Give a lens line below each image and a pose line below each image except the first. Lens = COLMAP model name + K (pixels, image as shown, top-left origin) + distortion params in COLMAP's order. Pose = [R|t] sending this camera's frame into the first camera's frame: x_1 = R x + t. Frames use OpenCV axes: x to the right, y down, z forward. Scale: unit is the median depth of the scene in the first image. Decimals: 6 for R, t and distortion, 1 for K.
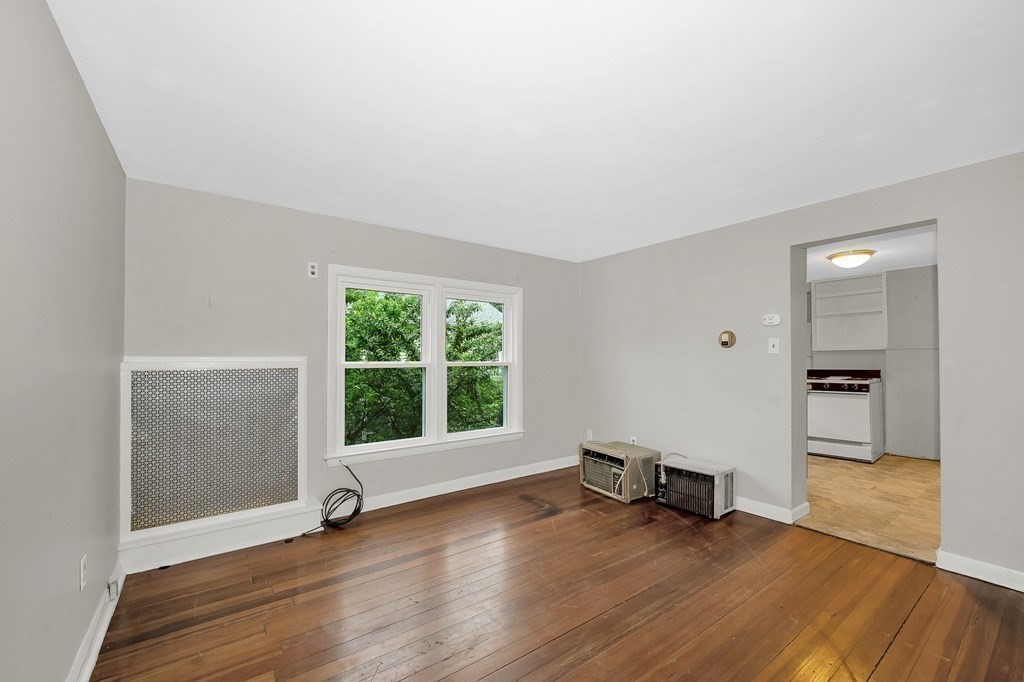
lens RADIAL K [[415.4, 0, 514.9], [0, 415.4, 353.5], [0, 0, 1]] dist [0.000744, 0.000026]
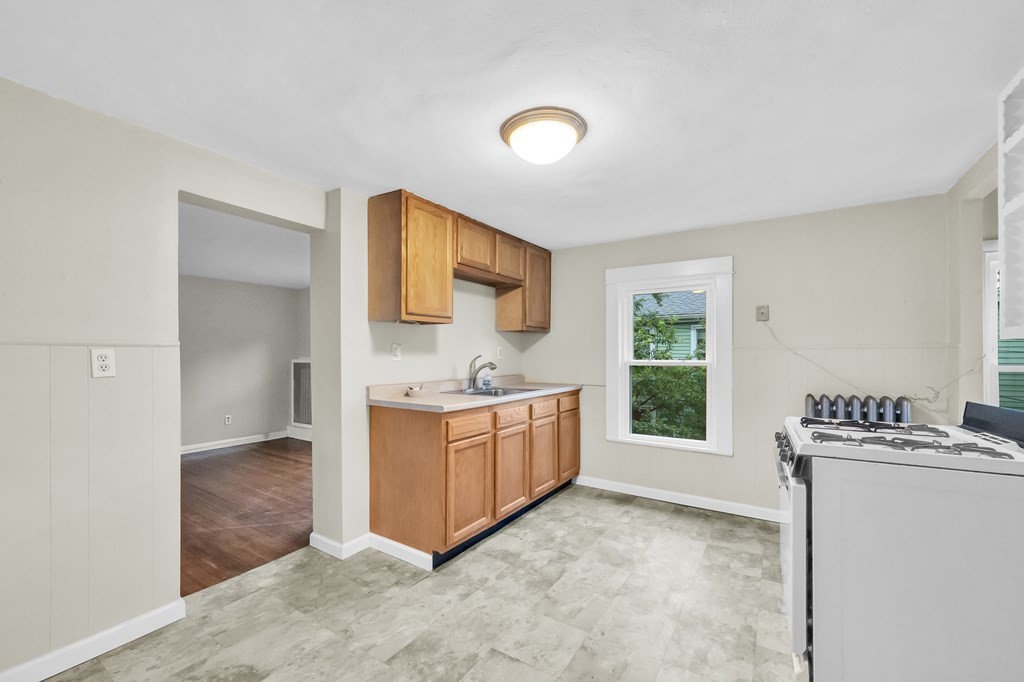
lens RADIAL K [[422.6, 0, 509.7], [0, 422.6, 354.1], [0, 0, 1]] dist [-0.000795, -0.000085]
pose [[0.335093, 0.001057, -0.942184, 1.053435], [0.009676, 0.999943, 0.004563, -0.000588], [0.942135, -0.010645, 0.335064, 0.700503]]
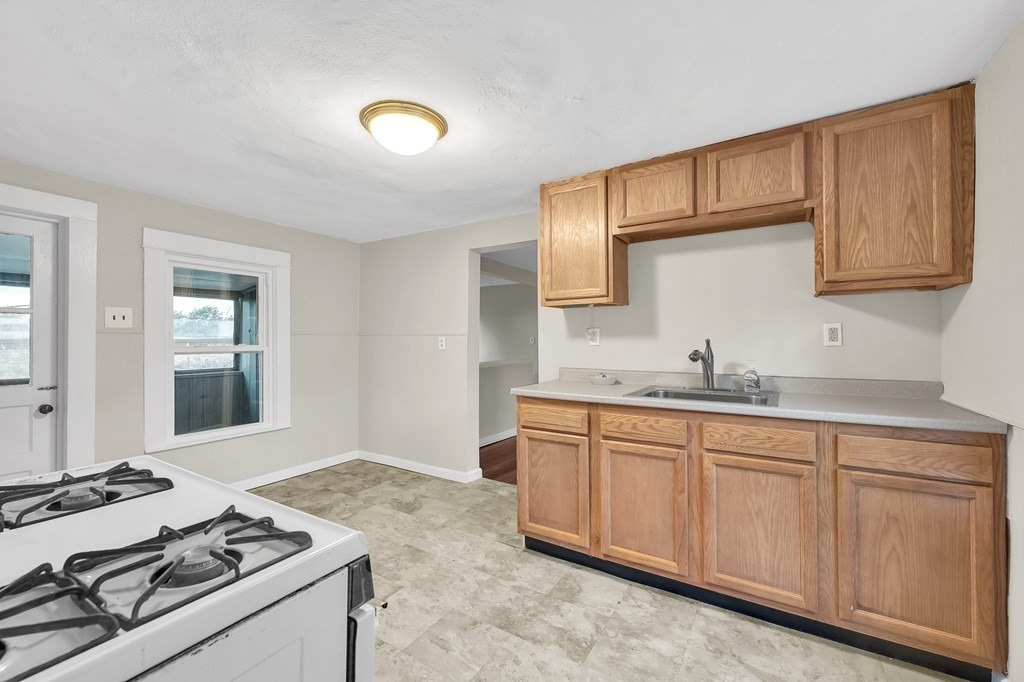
lens RADIAL K [[402.7, 0, 487.8], [0, 402.7, 338.7], [0, 0, 1]] dist [0.000398, -0.000036]
pose [[-0.942399, 0.004021, -0.334468, 0.754924], [0.008659, 0.999886, -0.012377, 0.006791], [0.334380, -0.014561, -0.942326, 1.238710]]
